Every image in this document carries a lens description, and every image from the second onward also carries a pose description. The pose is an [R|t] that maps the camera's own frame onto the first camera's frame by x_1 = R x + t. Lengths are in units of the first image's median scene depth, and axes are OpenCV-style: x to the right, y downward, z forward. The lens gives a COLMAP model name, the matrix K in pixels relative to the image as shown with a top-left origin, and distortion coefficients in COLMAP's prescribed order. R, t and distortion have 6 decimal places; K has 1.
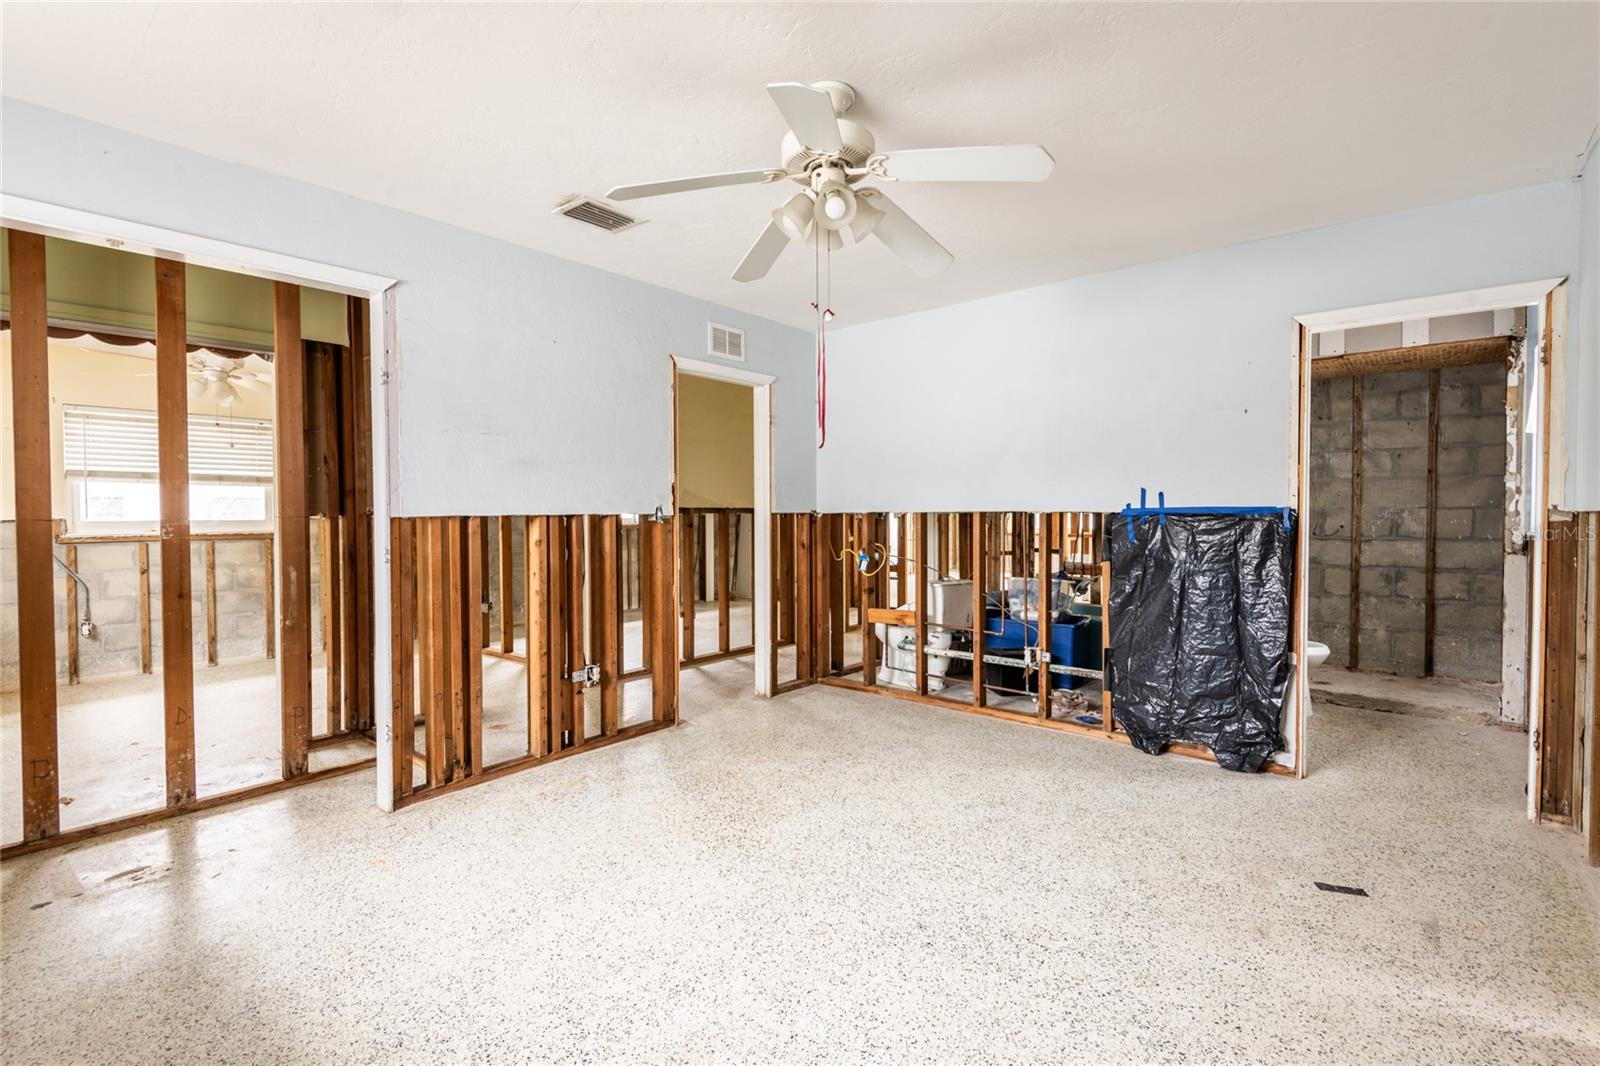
lens RADIAL K [[732.4, 0, 802.2], [0, 732.4, 525.0], [0, 0, 1]] dist [0.029514, -0.012623]
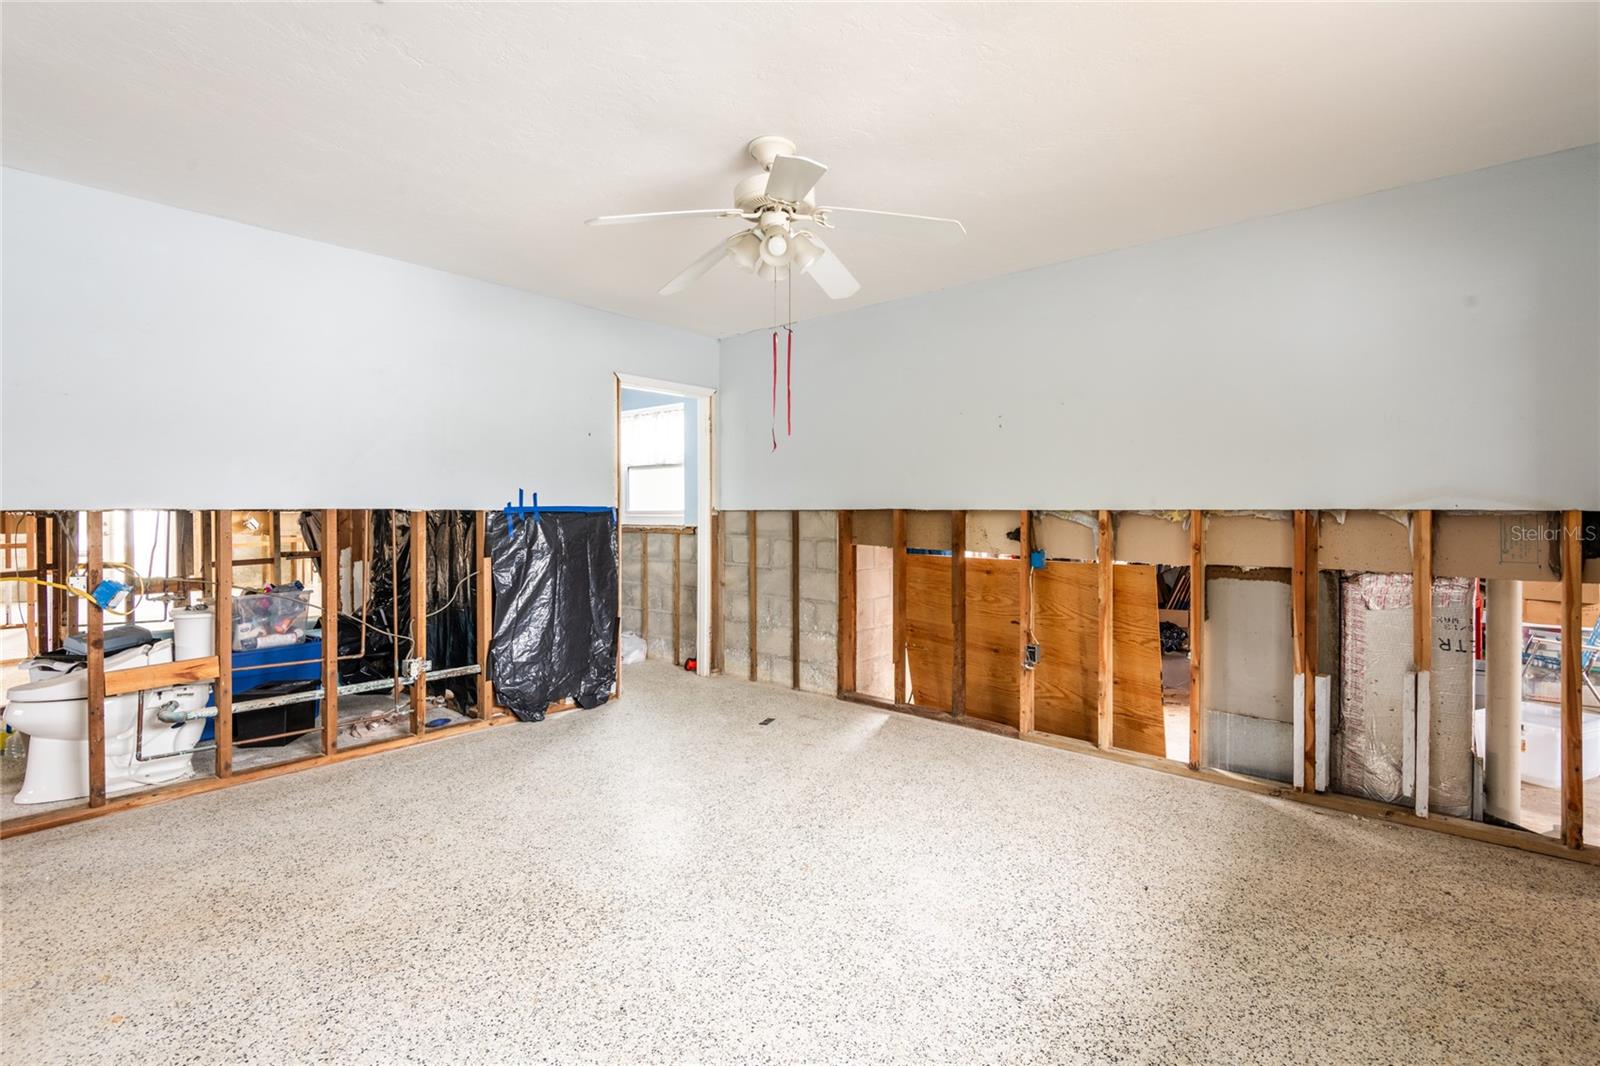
lens RADIAL K [[732.4, 0, 800.7], [0, 732.4, 525.8], [0, 0, 1]] dist [0.029514, -0.012623]
pose [[0.025906, -0.022148, 0.999419, -0.706291], [0.022747, 0.999509, 0.021560, -0.009291], [-0.999406, 0.022175, 0.026397, 0.598528]]
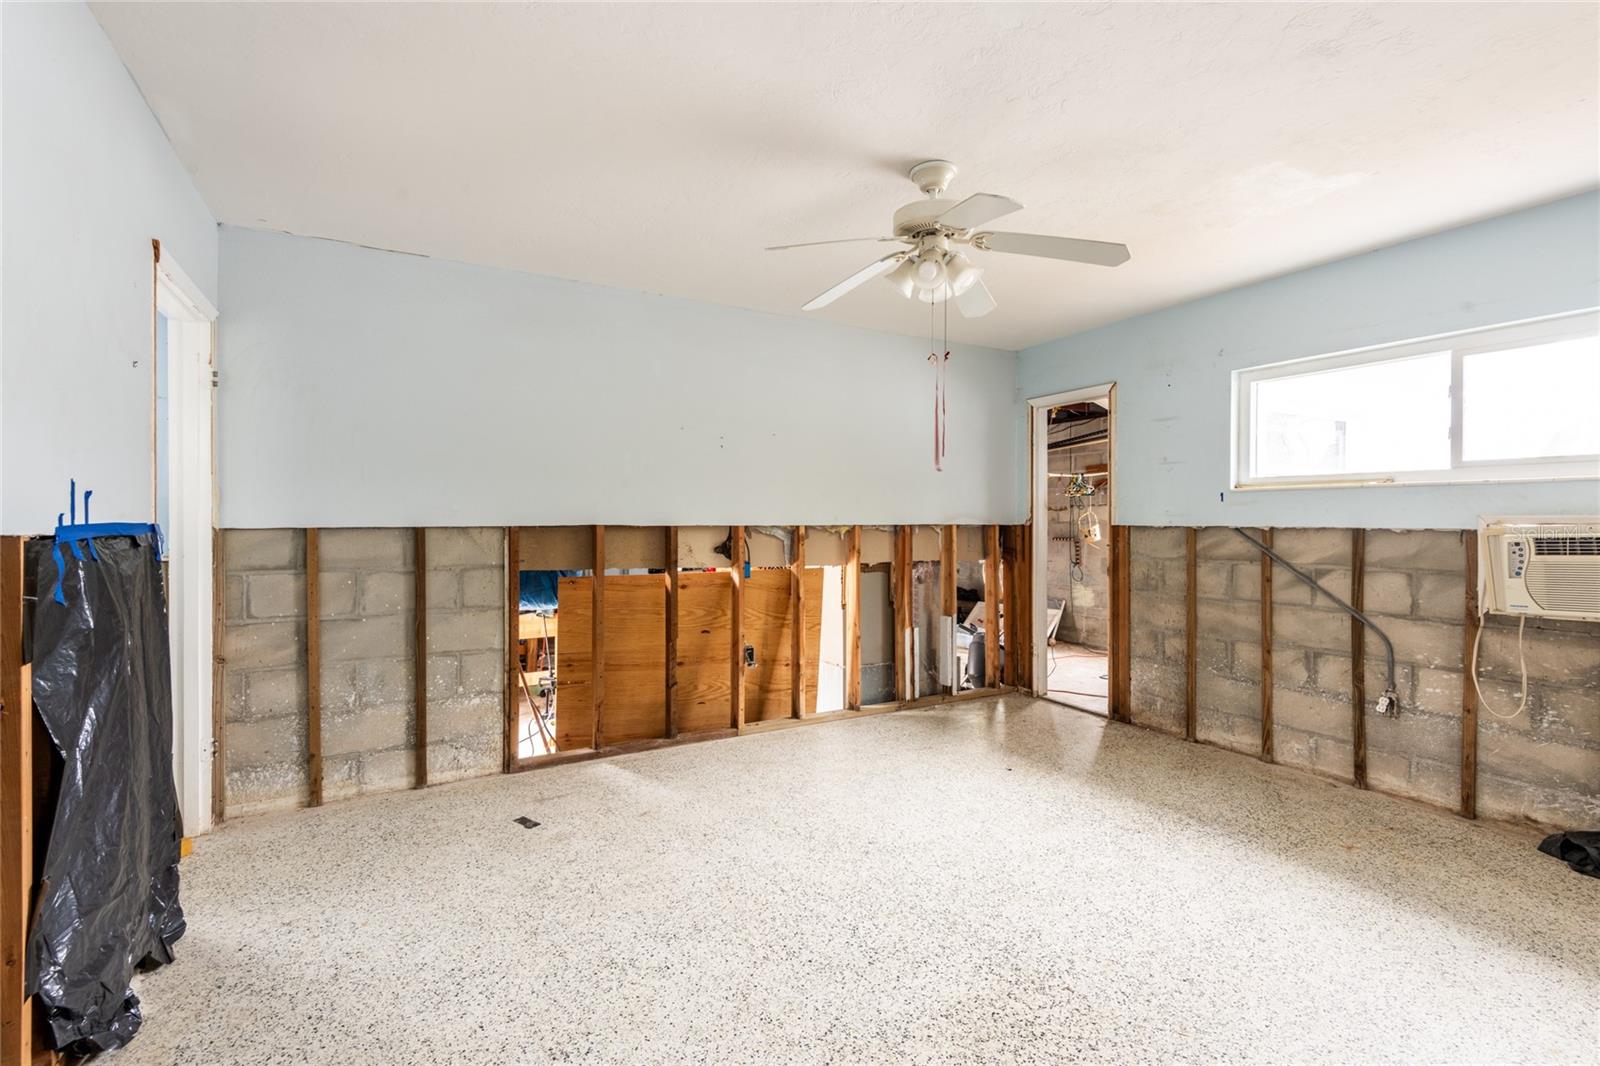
lens RADIAL K [[732.4, 0, 802.0], [0, 732.4, 527.2], [0, 0, 1]] dist [0.029514, -0.012623]
pose [[-0.934728, -0.001134, 0.355363, -0.115819], [0.010075, 0.999508, 0.029692, -0.033786], [-0.355222, 0.031334, -0.934257, 1.387970]]
